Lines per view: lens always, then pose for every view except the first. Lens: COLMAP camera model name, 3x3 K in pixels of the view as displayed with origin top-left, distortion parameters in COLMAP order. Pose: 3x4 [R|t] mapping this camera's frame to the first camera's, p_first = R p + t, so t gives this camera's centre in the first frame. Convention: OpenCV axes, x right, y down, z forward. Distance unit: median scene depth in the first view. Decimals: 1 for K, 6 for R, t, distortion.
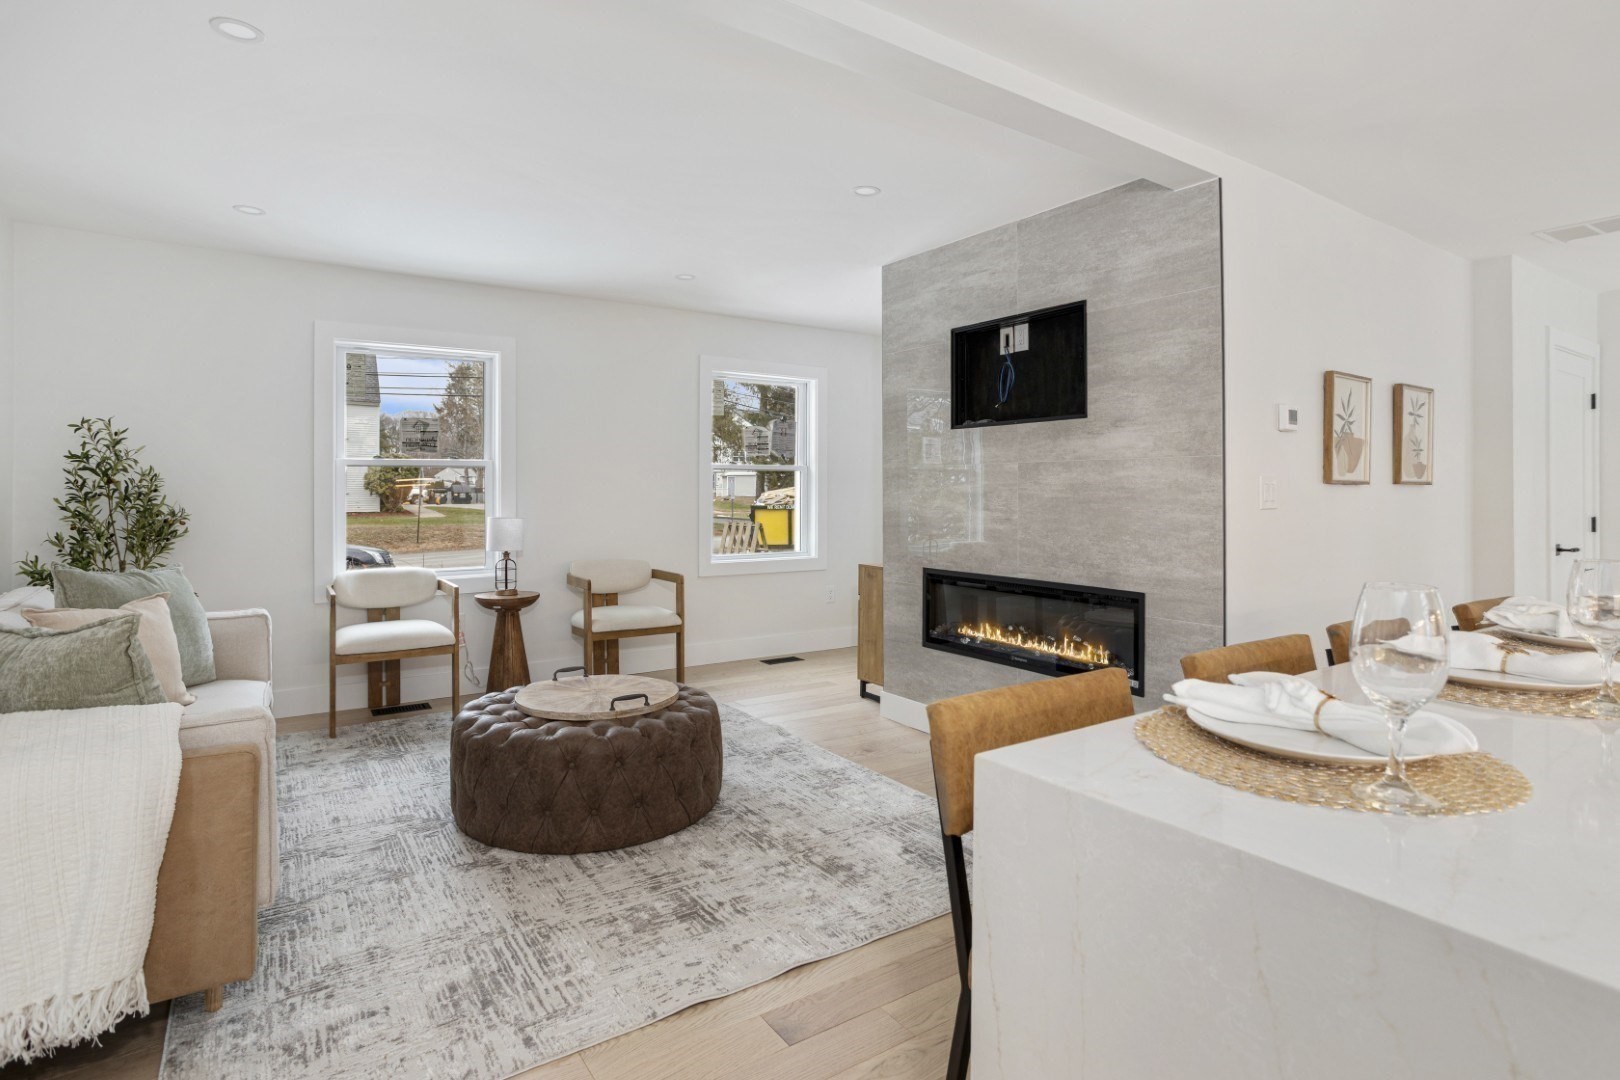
lens RADIAL K [[799.2, 0, 807.5], [0, 799.2, 497.4], [0, 0, 1]] dist [-0.045719, 0.031267]
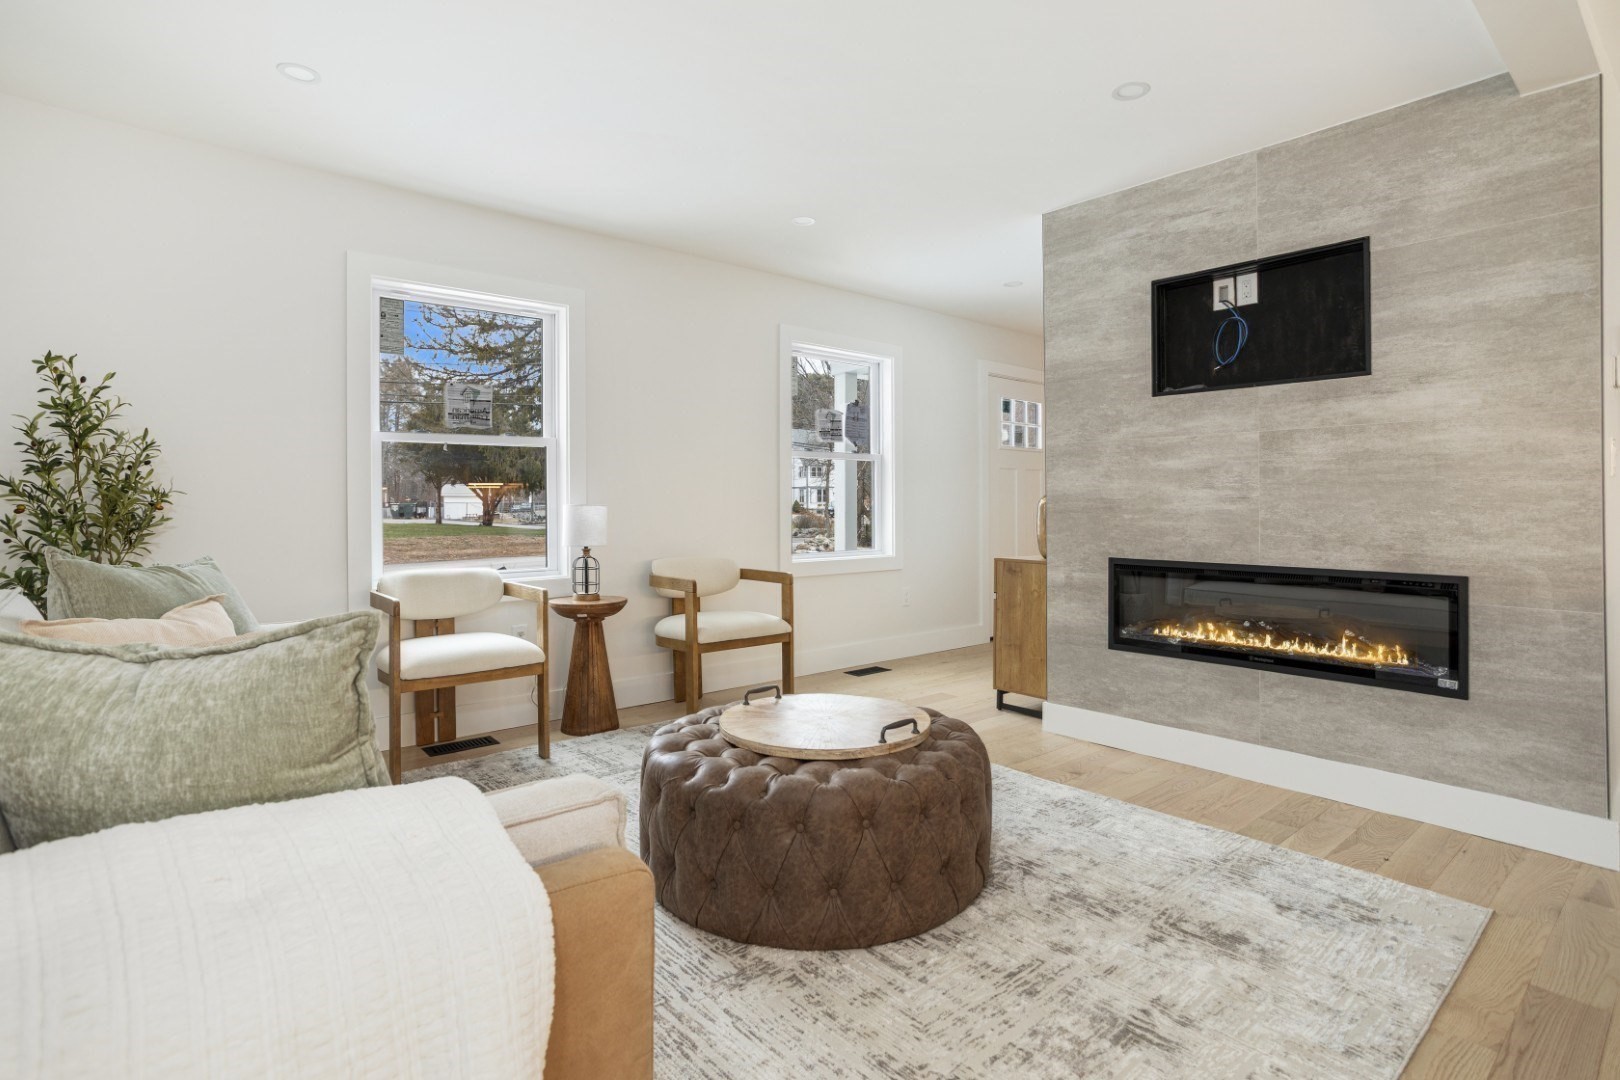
lens RADIAL K [[783.5, 0, 815.0], [0, 783.5, 514.4], [0, 0, 1]] dist [-0.044900, 0.028727]
pose [[0.992713, -0.003661, 0.120448, -0.347135], [0.003190, 0.999986, 0.004104, 0.045528], [-0.120461, -0.003689, 0.992711, 0.251422]]
